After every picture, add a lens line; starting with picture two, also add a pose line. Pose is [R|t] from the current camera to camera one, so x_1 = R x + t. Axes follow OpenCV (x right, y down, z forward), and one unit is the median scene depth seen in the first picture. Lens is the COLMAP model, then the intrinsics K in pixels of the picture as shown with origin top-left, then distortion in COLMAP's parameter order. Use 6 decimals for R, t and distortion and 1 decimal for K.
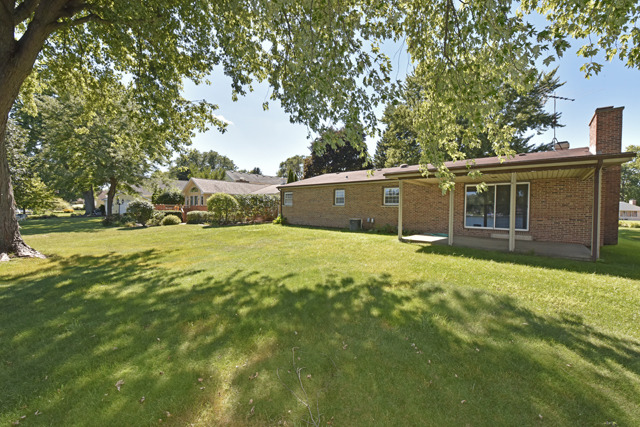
lens RADIAL K [[256.9, 0, 320.9], [0, 256.9, 212.2], [0, 0, 1]] dist [-0.003080, -0.000261]
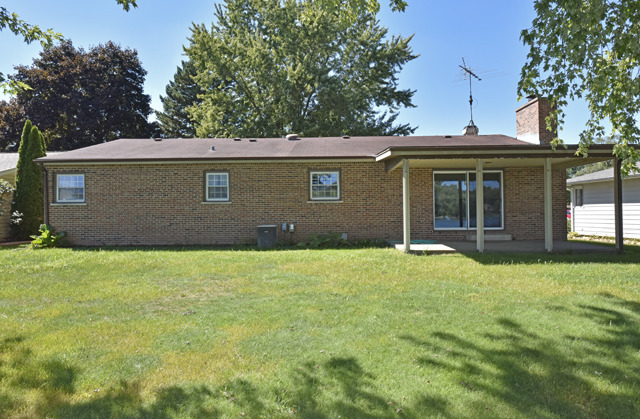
lens RADIAL K [[431.7, 0, 318.3], [0, 431.7, 213.4], [0, 0, 1]] dist [-0.004540, -0.001857]
pose [[0.764559, -0.024017, 0.644106, -0.337604], [0.028081, 0.999598, 0.003940, -0.000197], [-0.643942, 0.015074, 0.764926, 0.192321]]
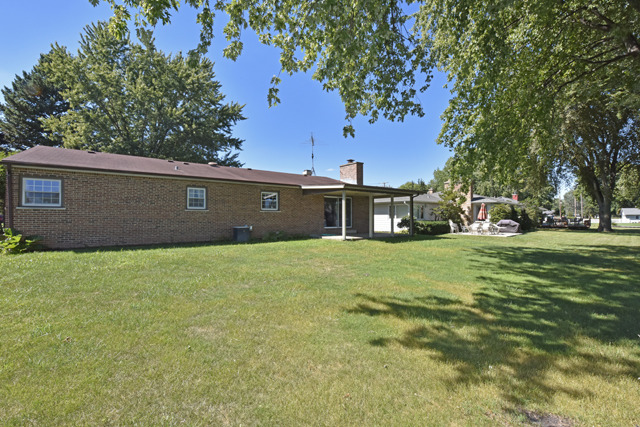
lens RADIAL K [[287.1, 0, 319.1], [0, 287.1, 210.1], [0, 0, 1]] dist [-0.005879, -0.000781]
pose [[0.193873, 0.008773, 0.980987, -0.627718], [0.014239, 0.999830, -0.011756, -0.011050], [-0.980923, 0.016248, 0.193715, 0.519285]]
